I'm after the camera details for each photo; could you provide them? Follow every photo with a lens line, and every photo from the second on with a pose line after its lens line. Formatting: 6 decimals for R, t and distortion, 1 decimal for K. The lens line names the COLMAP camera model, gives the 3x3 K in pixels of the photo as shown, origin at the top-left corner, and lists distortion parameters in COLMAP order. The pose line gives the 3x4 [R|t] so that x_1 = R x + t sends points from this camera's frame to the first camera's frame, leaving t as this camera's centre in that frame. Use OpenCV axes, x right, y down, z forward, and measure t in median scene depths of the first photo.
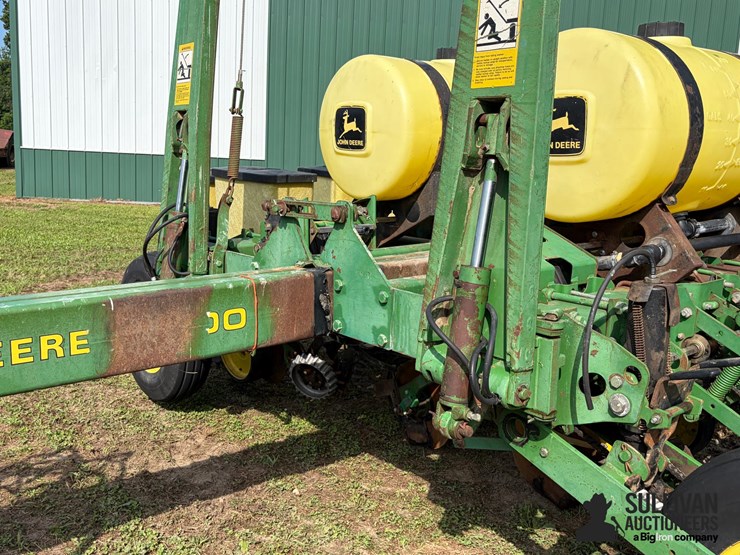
lens RADIAL K [[742.2, 0, 367.6], [0, 742.2, 276.7], [0, 0, 1]] dist [0.016475, 0.000000]
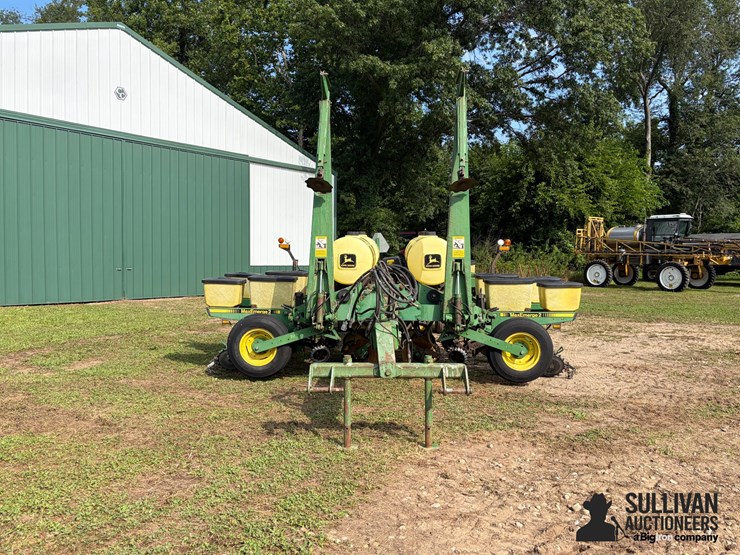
lens RADIAL K [[618.8, 0, 366.6], [0, 618.8, 276.9], [0, 0, 1]] dist [0.059792, -0.062397]
pose [[0.680461, -0.064413, 0.729948, -1.930734], [0.139993, 0.989209, -0.043211, -0.021528], [-0.719288, 0.131590, 0.682135, -0.788075]]
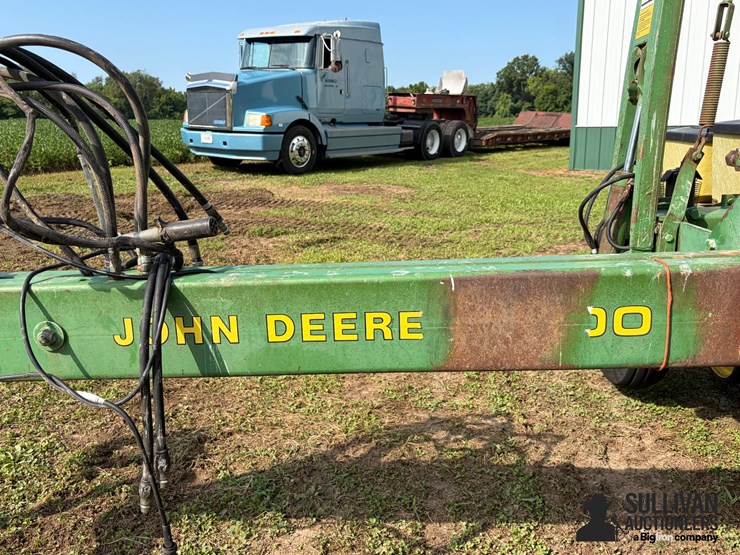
lens RADIAL K [[632.7, 0, 375.7], [0, 632.7, 275.2], [0, 0, 1]] dist [0.017014, -0.014657]
pose [[0.722805, 0.101823, -0.683509, 0.035617], [-0.063825, 0.994694, 0.080686, -0.013256], [0.688098, -0.014696, 0.725469, 0.307611]]
